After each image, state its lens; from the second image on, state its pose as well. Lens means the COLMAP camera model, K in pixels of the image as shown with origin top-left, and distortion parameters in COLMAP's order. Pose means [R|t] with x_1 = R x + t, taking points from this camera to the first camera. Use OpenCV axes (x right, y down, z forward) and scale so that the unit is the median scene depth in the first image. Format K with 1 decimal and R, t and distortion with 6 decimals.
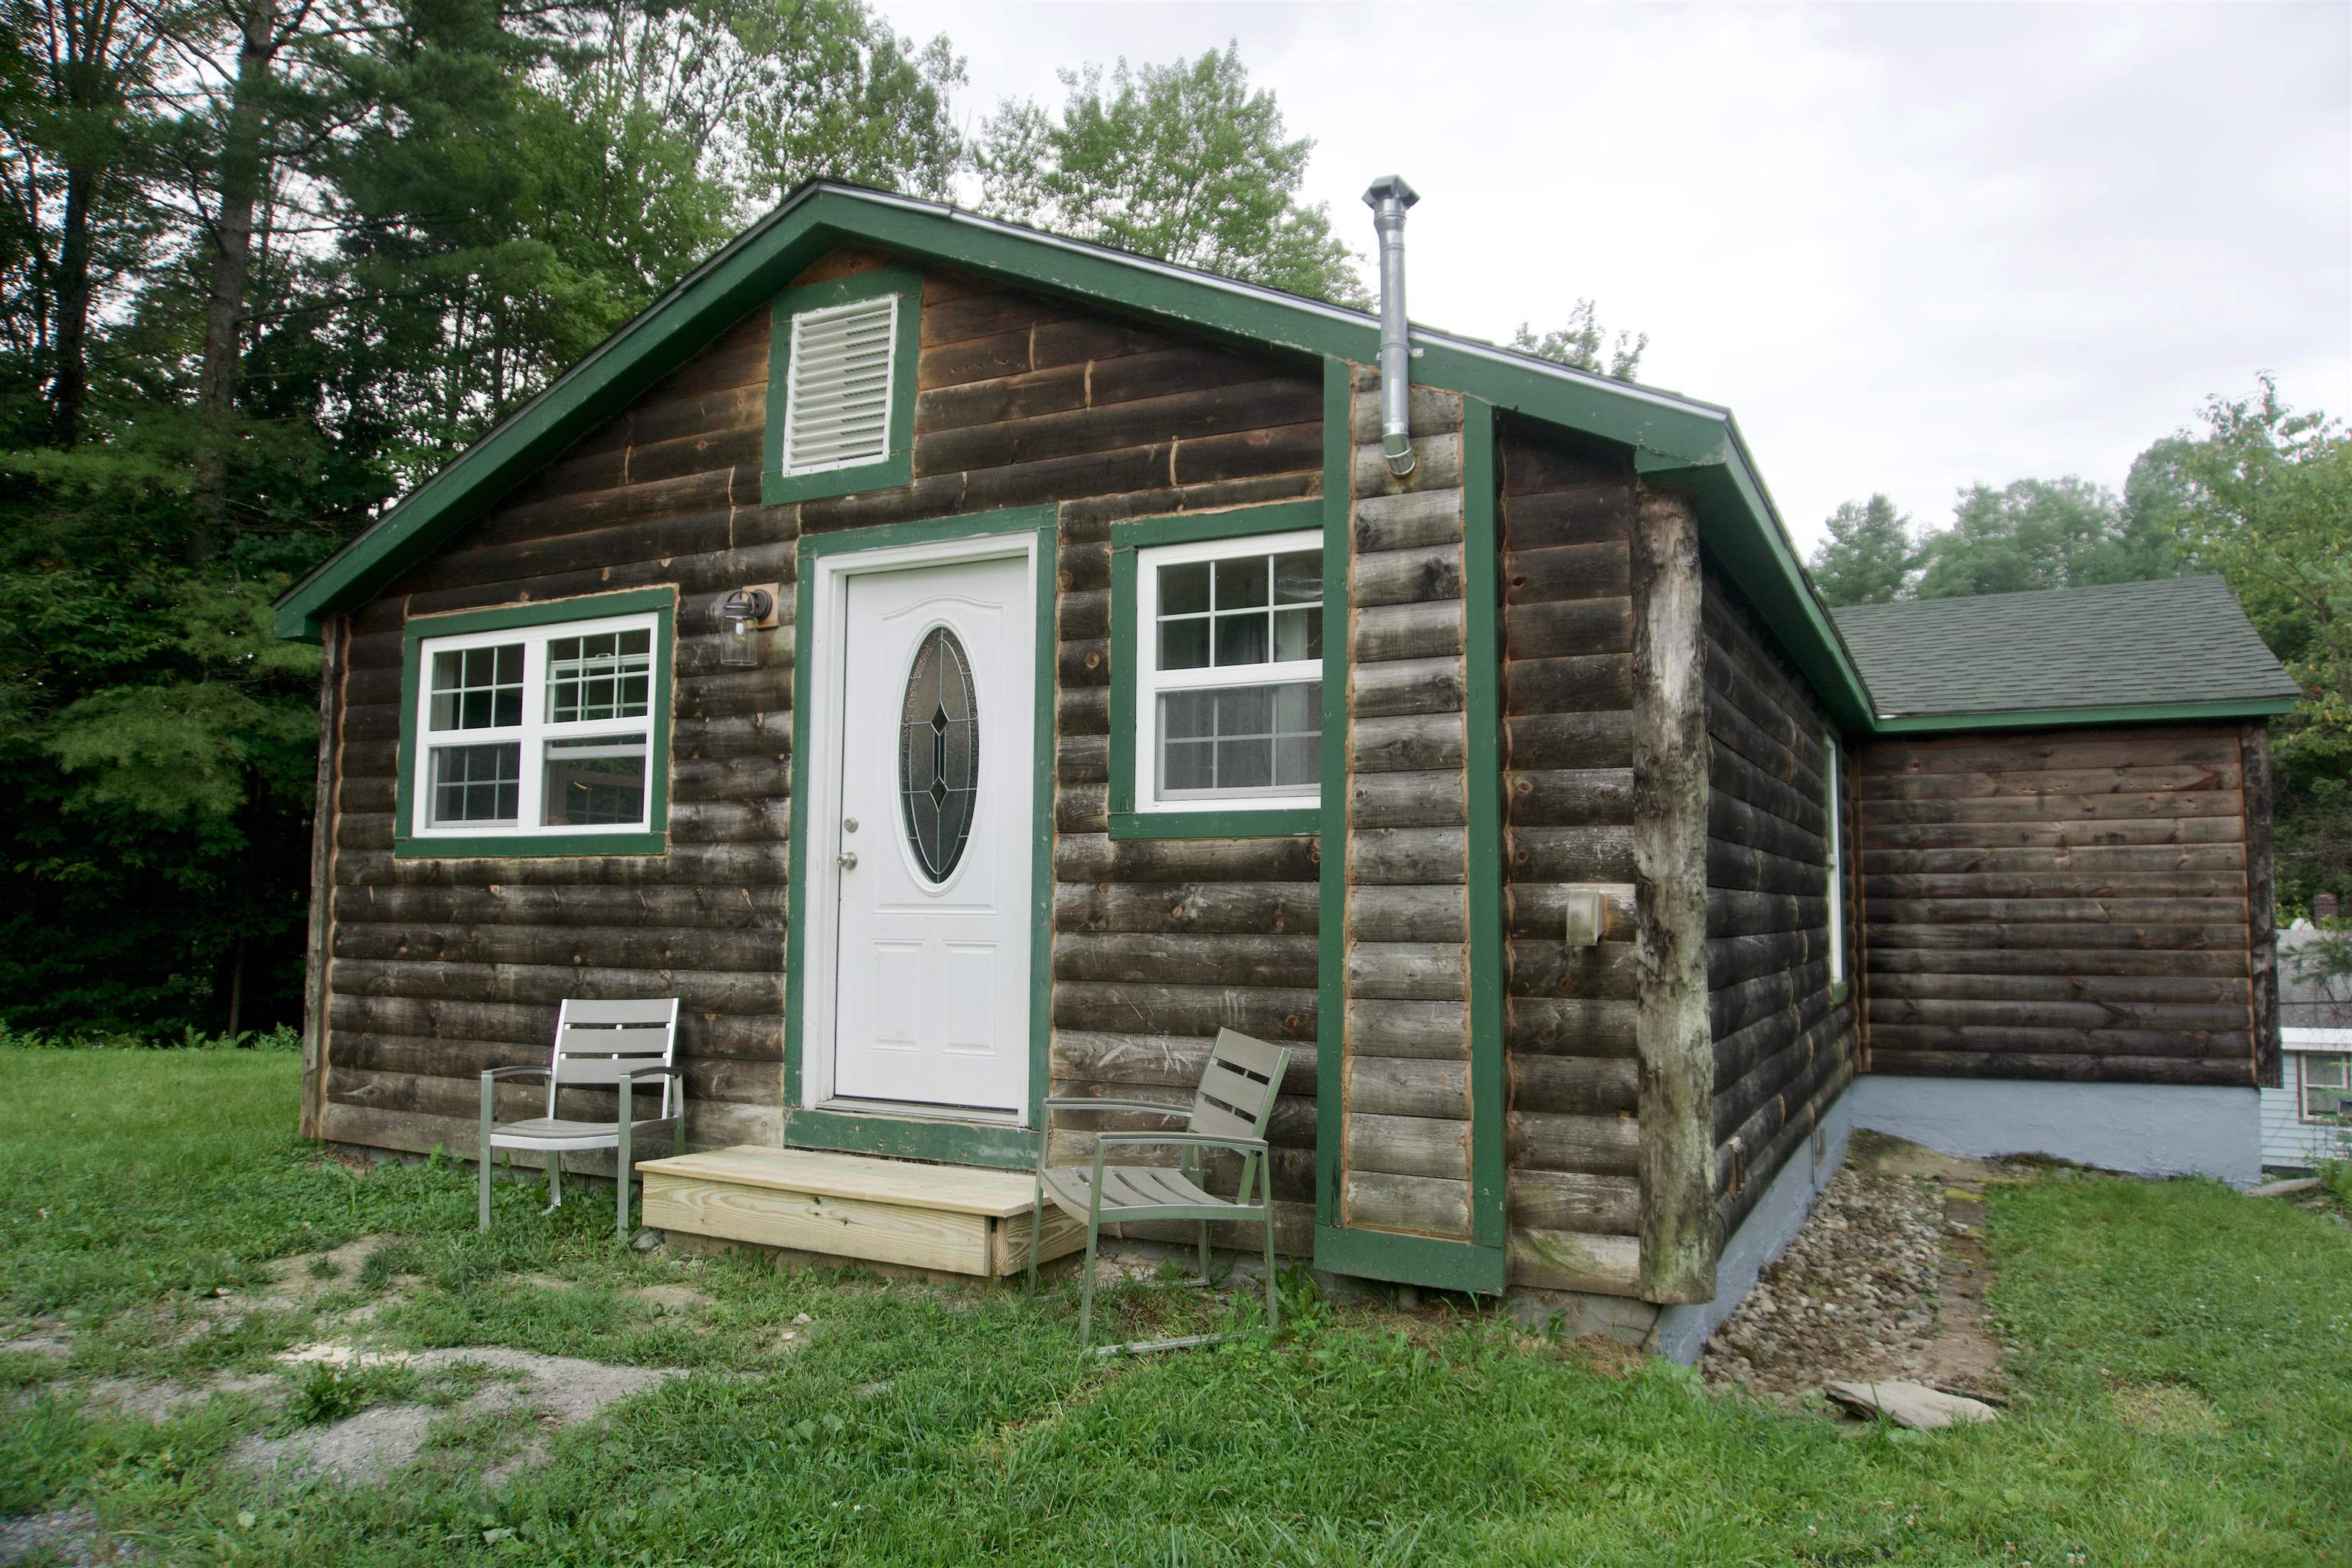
lens RADIAL K [[1567.6, 0, 1176.0], [0, 1567.6, 784.0], [0, 0, 1]] dist [-0.055763, 0.000336]
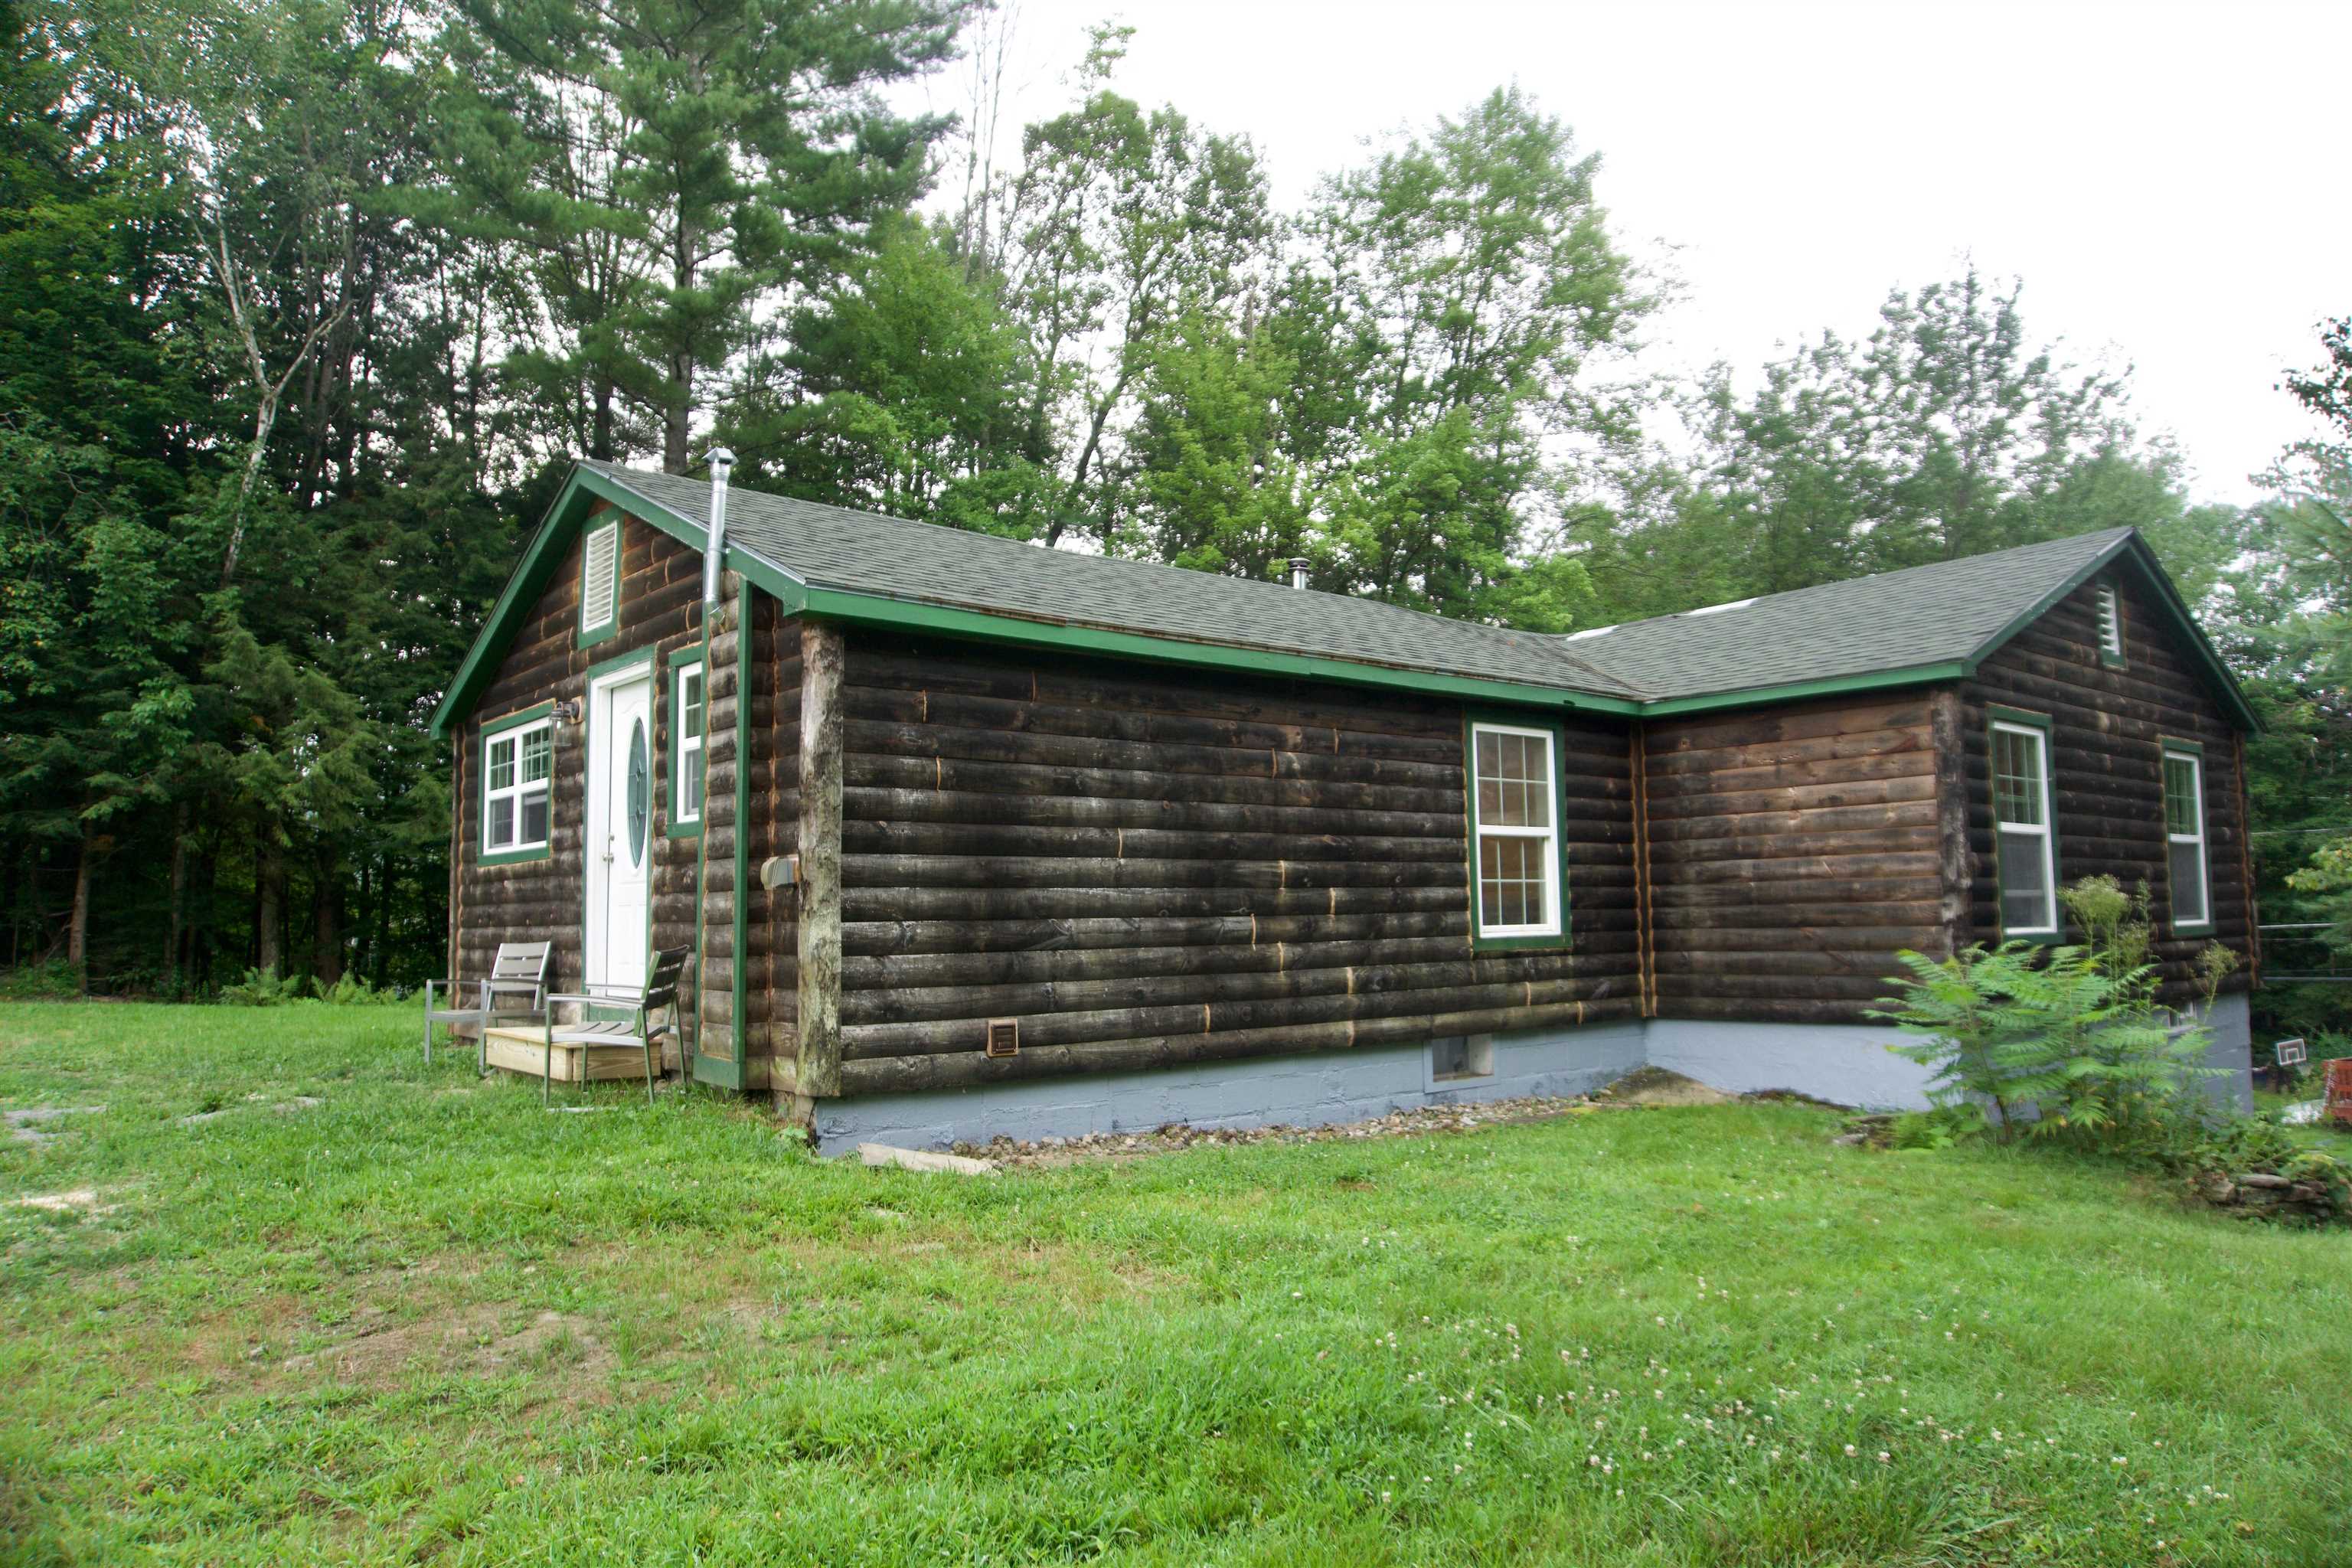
lens RADIAL K [[1567.6, 0, 1176.0], [0, 1567.6, 784.0], [0, 0, 1]] dist [-0.055763, 0.000336]
pose [[0.923895, -0.053344, -0.378910, 0.842709], [0.051953, 0.998553, -0.013902, 0.020464], [0.379103, -0.006841, 0.925329, -0.276623]]
